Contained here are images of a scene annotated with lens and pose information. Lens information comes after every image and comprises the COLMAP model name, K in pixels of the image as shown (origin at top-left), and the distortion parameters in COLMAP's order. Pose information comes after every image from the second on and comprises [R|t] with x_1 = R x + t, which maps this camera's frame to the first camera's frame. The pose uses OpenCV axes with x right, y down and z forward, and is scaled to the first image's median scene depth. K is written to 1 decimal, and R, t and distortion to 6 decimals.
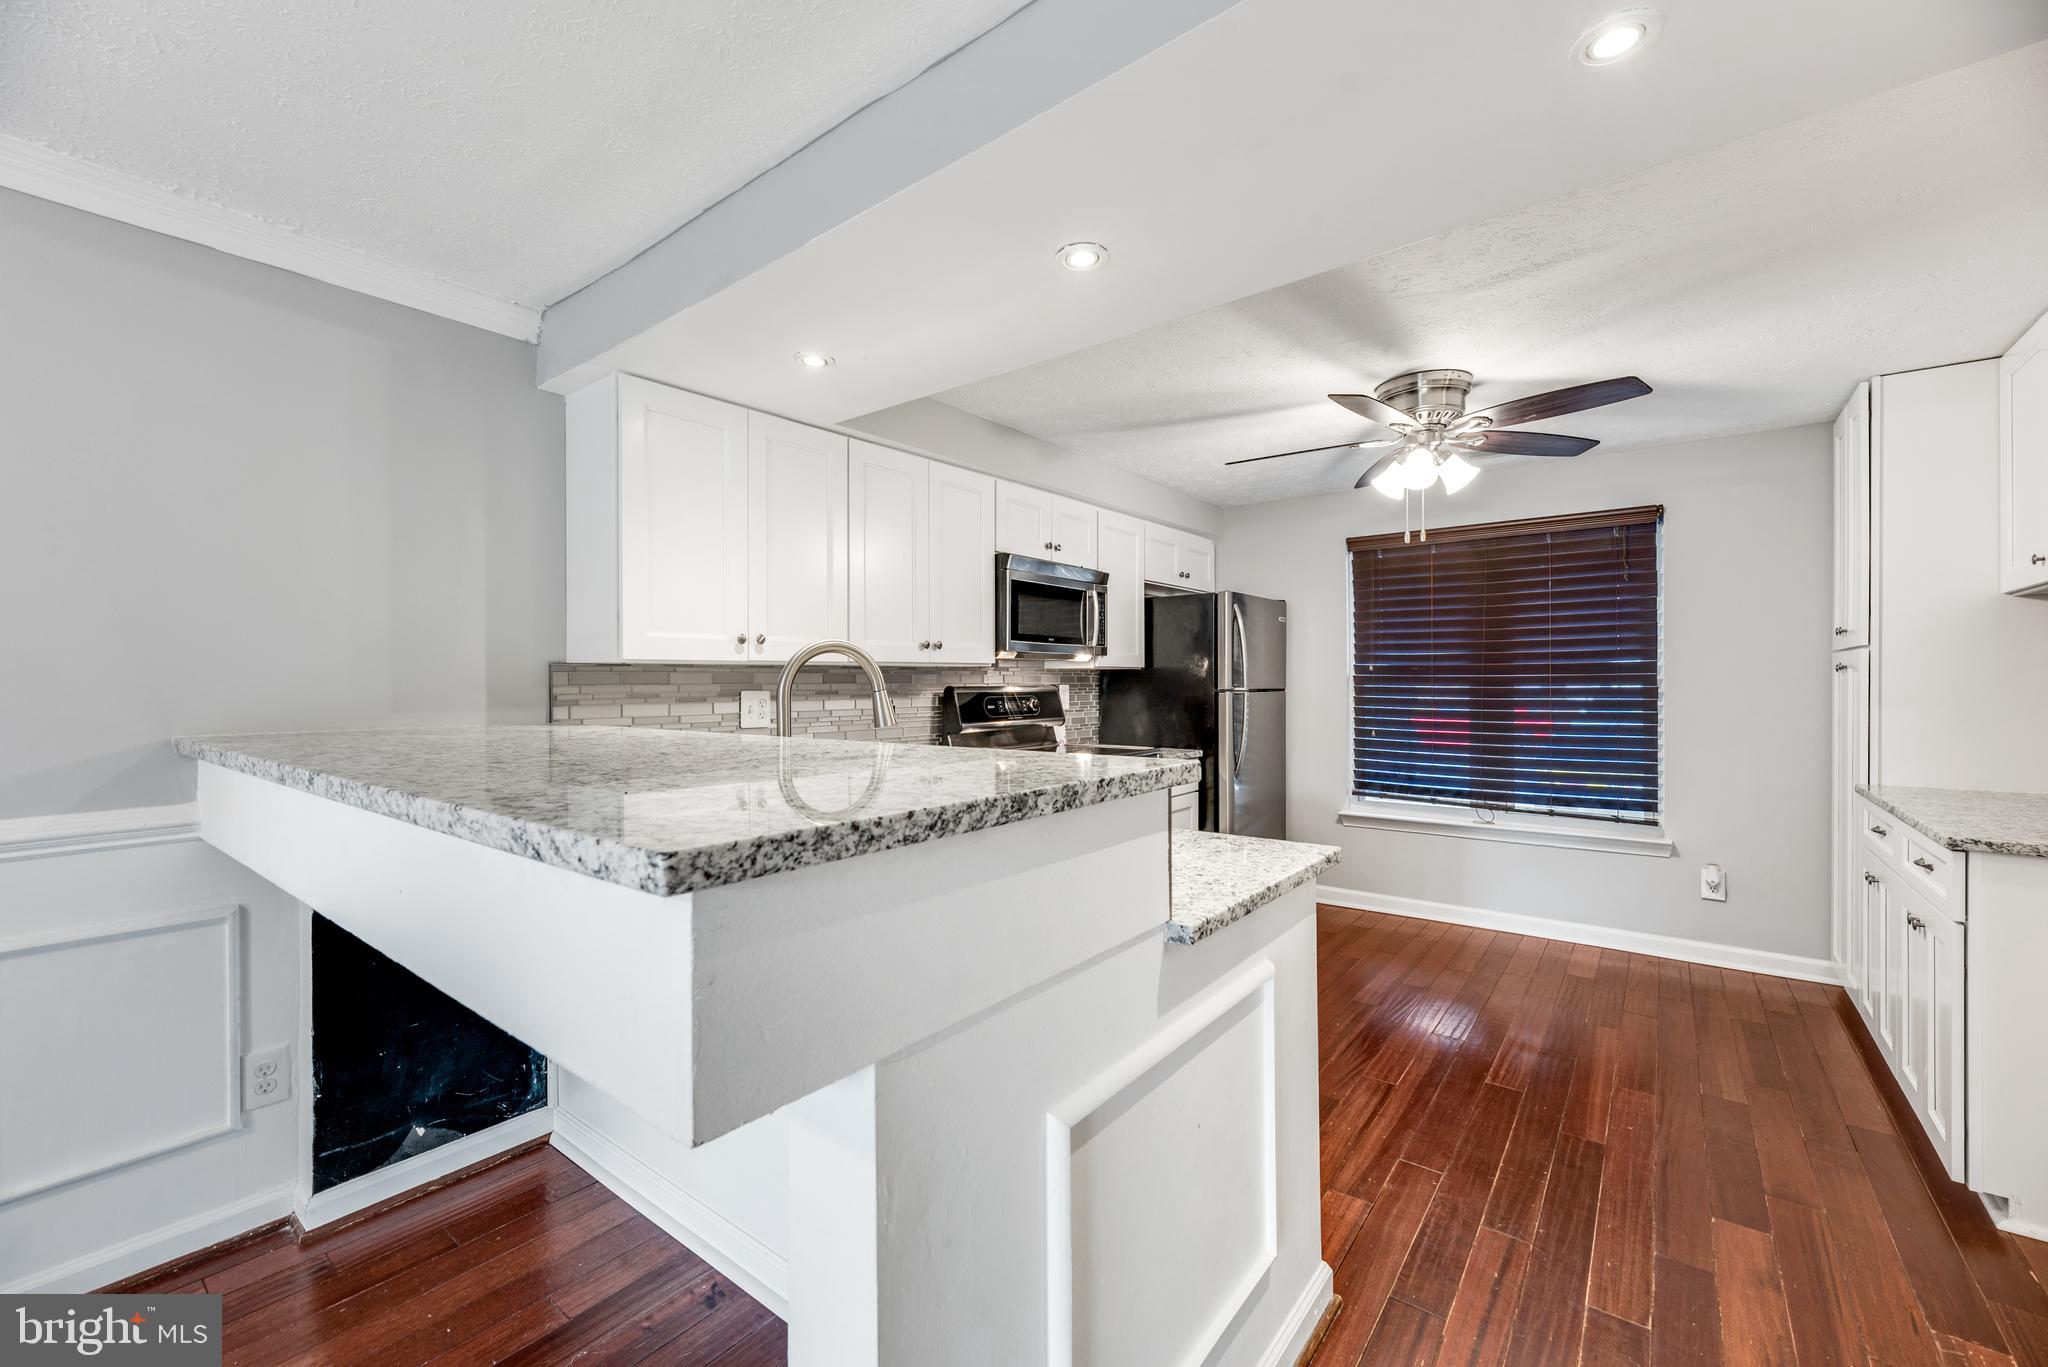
lens RADIAL K [[830.4, 0, 1016.3], [0, 830.4, 685.1], [0, 0, 1]] dist [0.001153, 0.000412]
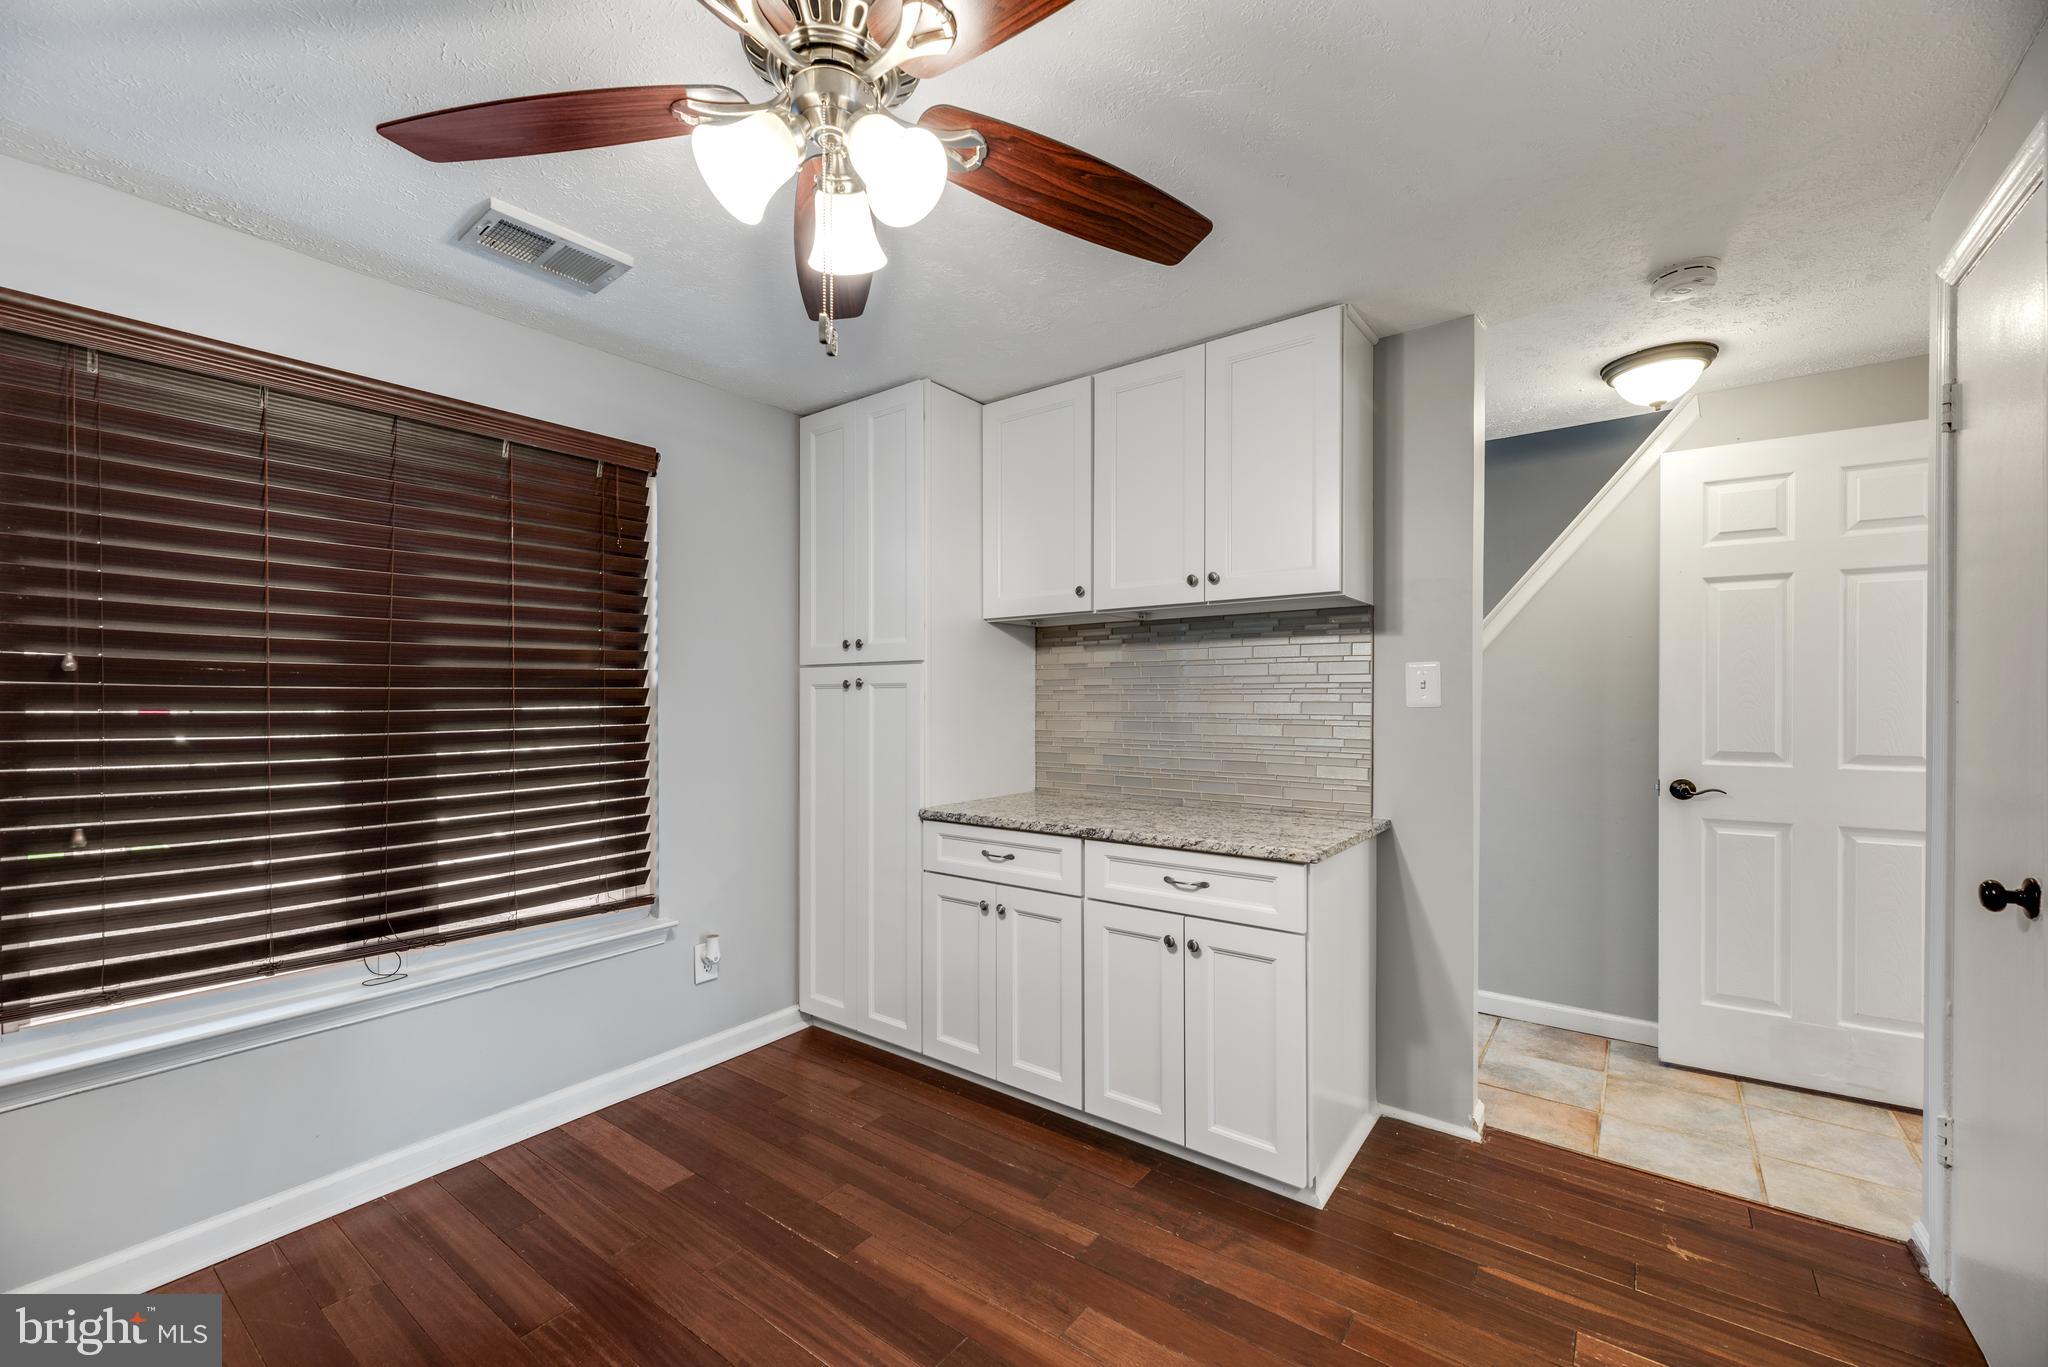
lens RADIAL K [[828.6, 0, 1014.5], [0, 828.6, 703.9], [0, 0, 1]] dist [0.001312, -0.000046]
pose [[-0.015411, -0.003909, 0.999874, 0.105112], [0.005567, 0.999977, 0.003995, -0.002112], [-0.999866, 0.005628, -0.015388, 1.163299]]
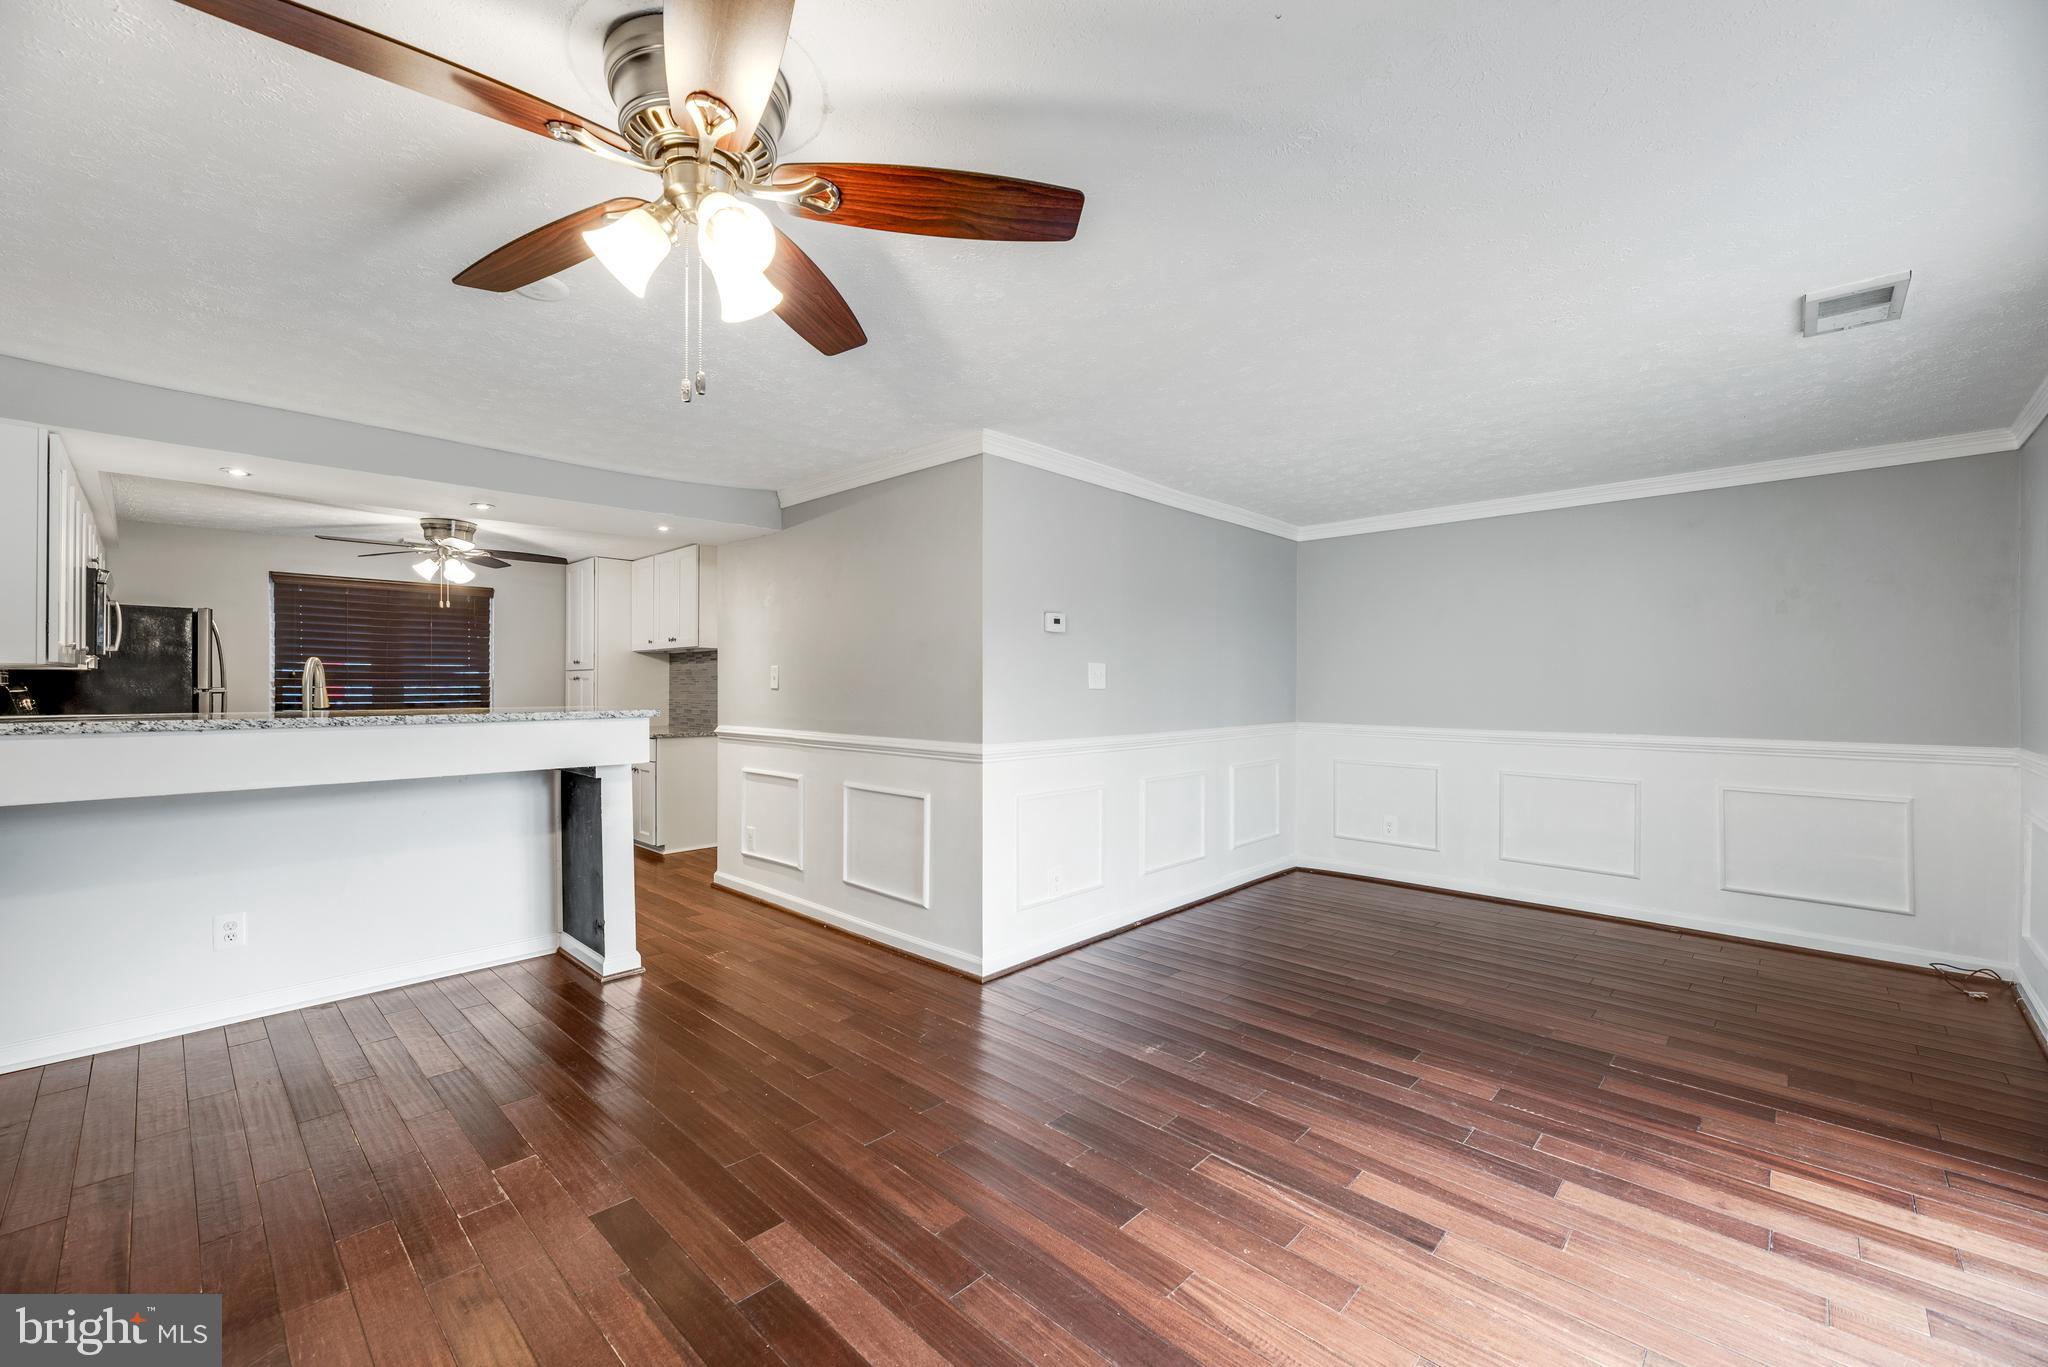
lens RADIAL K [[830.4, 0, 1016.3], [0, 830.4, 685.1], [0, 0, 1]] dist [0.001153, 0.000412]
pose [[0.104094, 0.002318, 0.994565, -1.524028], [0.003202, 0.999991, -0.002666, 0.011130], [-0.994562, 0.003462, 0.104086, -0.559293]]
